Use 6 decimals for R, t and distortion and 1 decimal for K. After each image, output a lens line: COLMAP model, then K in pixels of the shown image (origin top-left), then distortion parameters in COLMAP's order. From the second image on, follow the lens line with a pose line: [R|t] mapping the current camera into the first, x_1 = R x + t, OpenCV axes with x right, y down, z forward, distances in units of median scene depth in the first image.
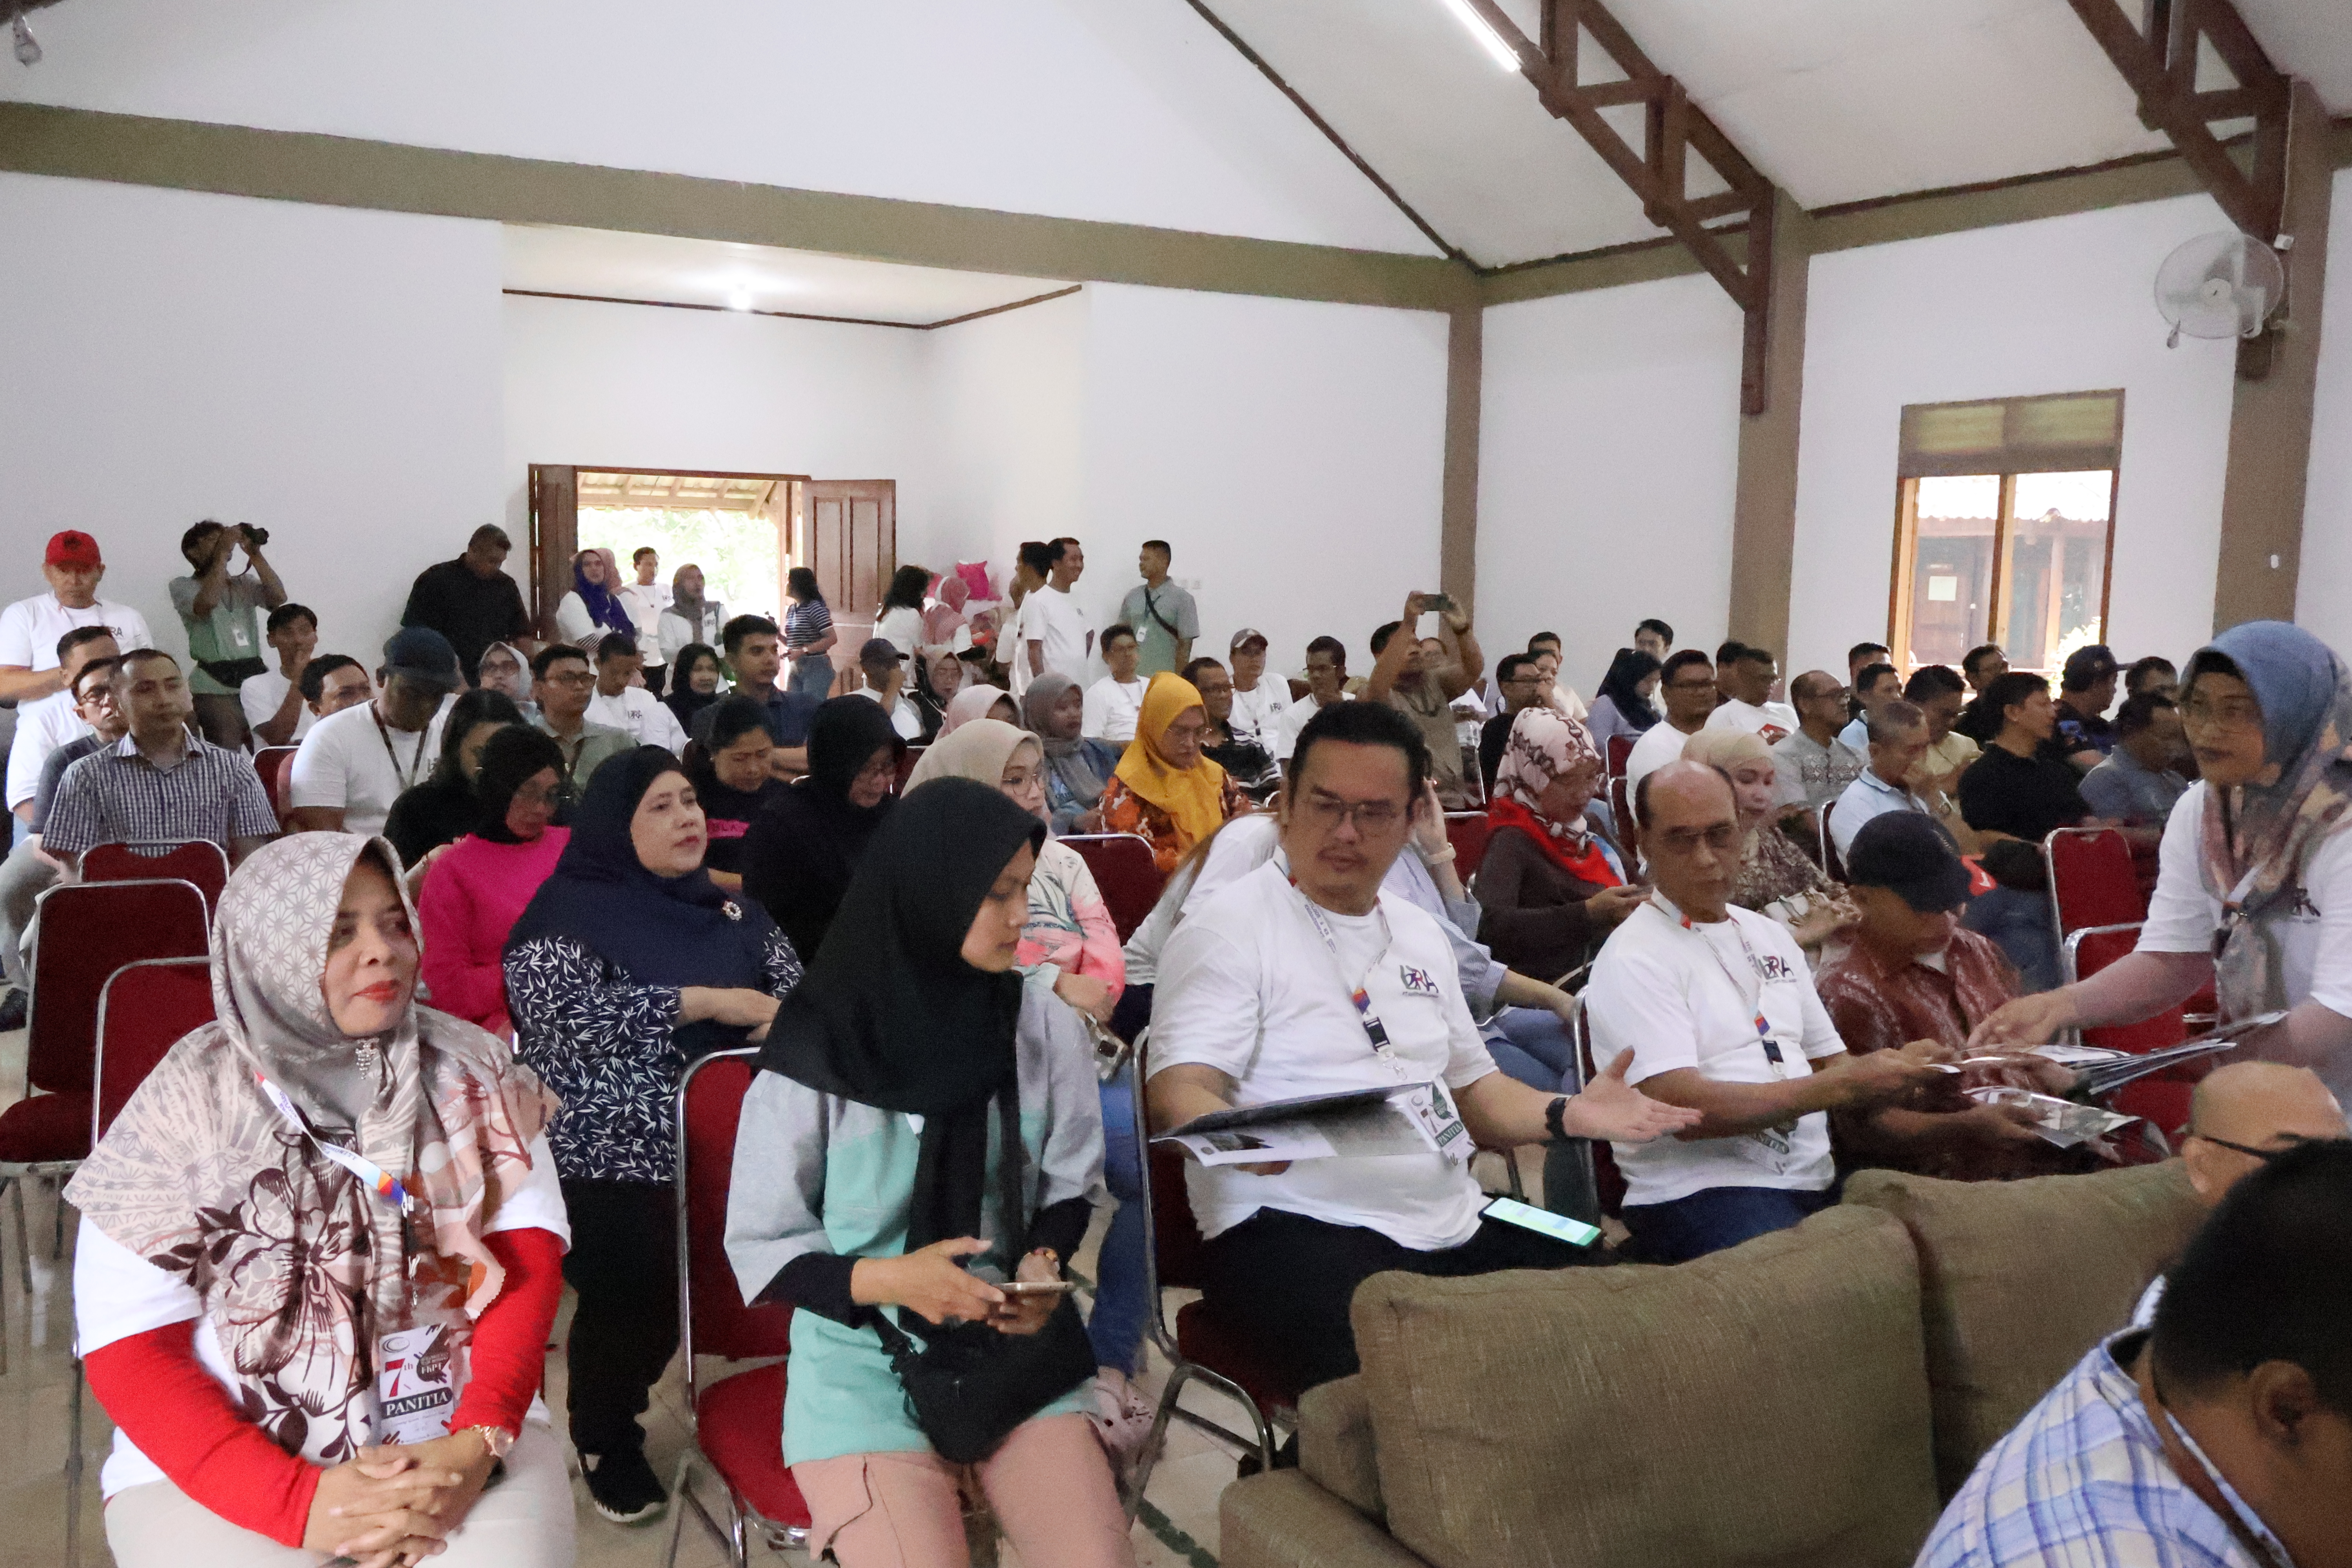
lens RADIAL K [[1997.5, 0, 1193.9], [0, 1997.5, 780.5], [0, 0, 1]] dist [0.021441, 0.006065]
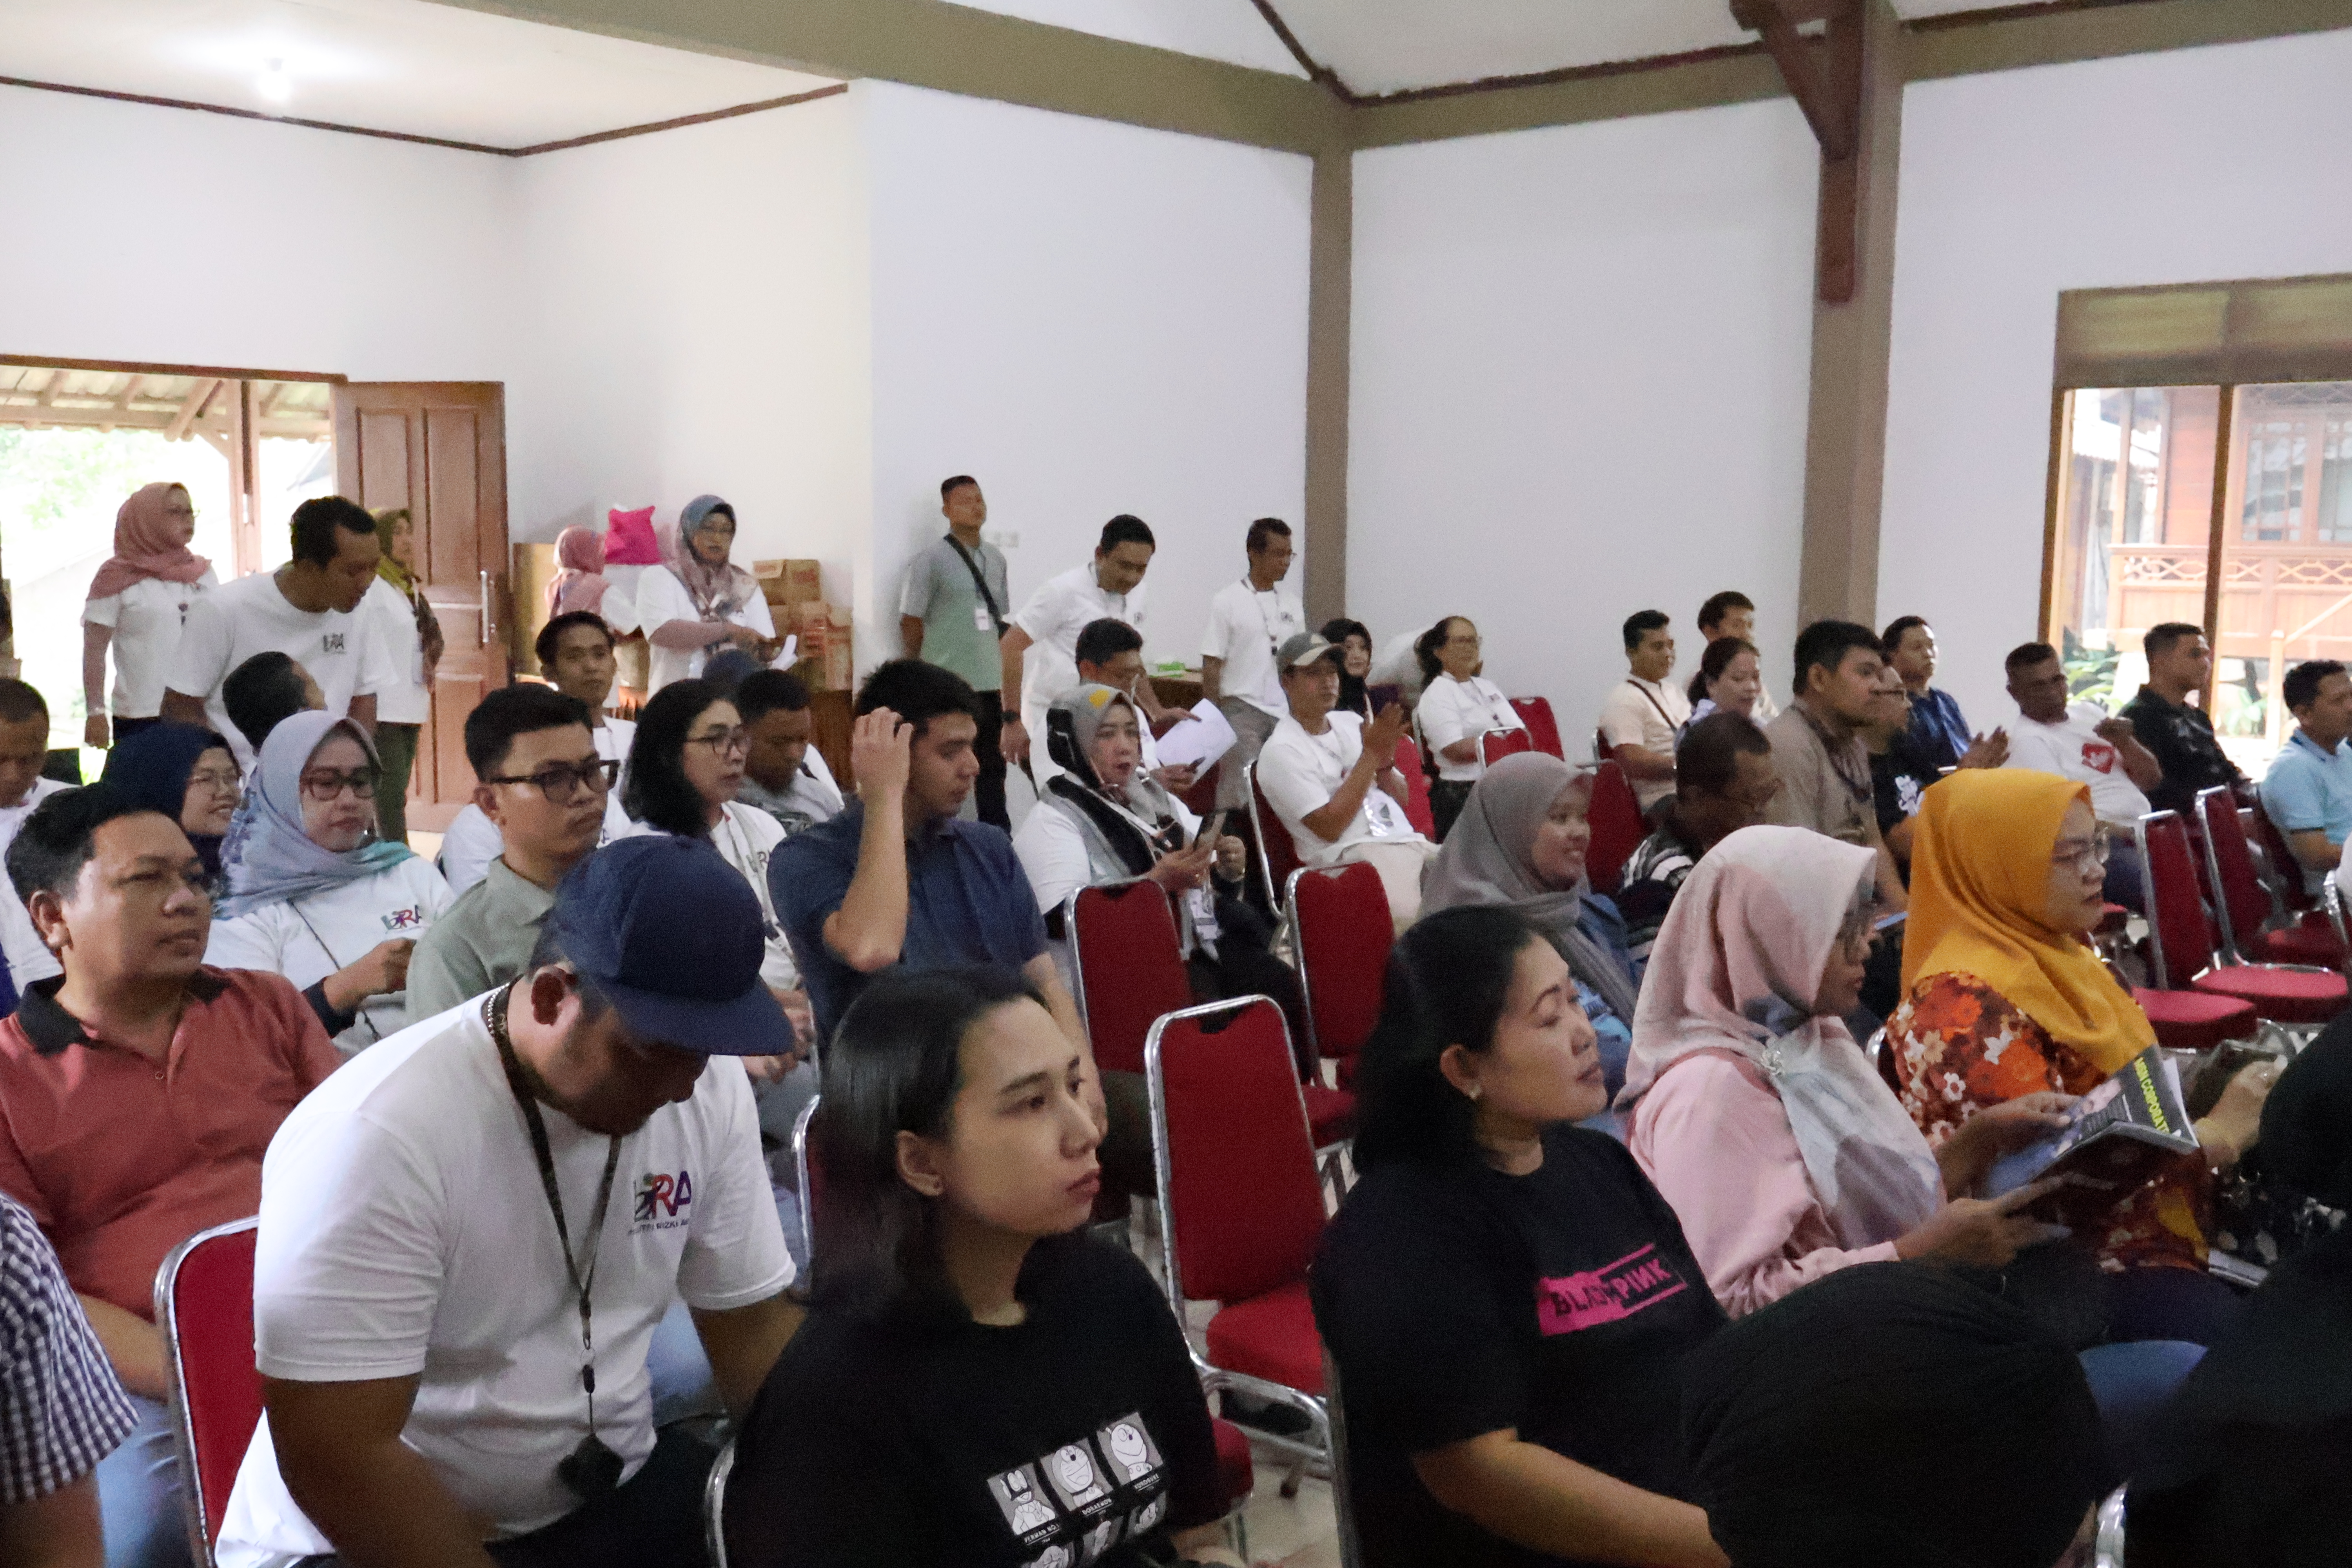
lens RADIAL K [[2230.5, 0, 1179.7], [0, 2230.5, 748.7], [0, 0, 1]] dist [0.007755, 0.022005]
pose [[0.955617, -0.039126, 0.292002, -0.190069], [0.037026, 0.999233, 0.012717, -0.039925], [-0.292276, -0.001341, 0.956333, 0.296313]]
